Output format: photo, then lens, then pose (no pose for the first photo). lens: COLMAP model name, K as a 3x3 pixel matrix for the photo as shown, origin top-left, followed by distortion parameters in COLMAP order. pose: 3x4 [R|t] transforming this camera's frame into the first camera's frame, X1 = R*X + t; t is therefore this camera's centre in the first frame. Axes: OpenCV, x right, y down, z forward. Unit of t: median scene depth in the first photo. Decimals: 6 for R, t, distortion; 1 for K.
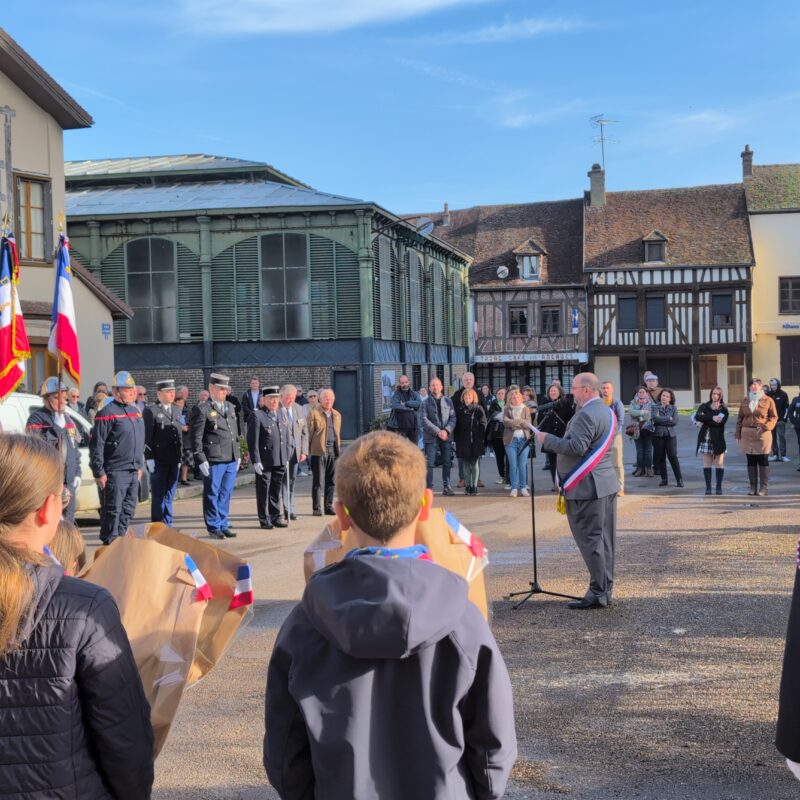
lens RADIAL K [[1243.4, 0, 399.6], [0, 1243.4, 414.4], [0, 0, 1]] dist [0.089446, -0.262460]
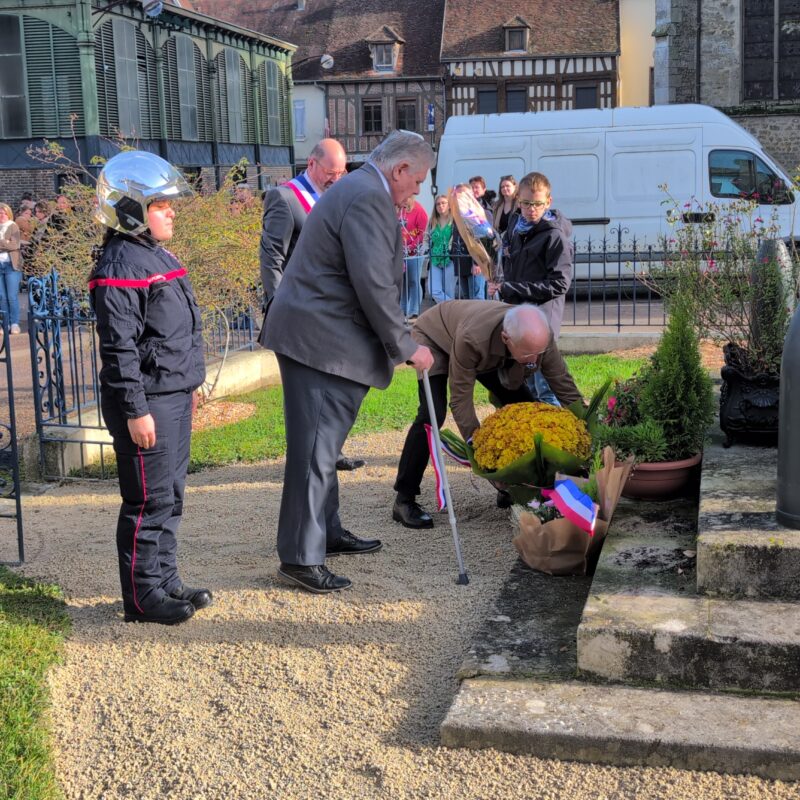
lens RADIAL K [[1243.4, 0, 399.6], [0, 1243.4, 414.4], [0, 0, 1]] dist [0.089446, -0.262460]
pose [[0.999693, -0.008400, 0.023297, 0.094023], [0.004608, 0.987382, 0.158287, -0.003053], [-0.024333, -0.158131, 0.987118, 0.042701]]
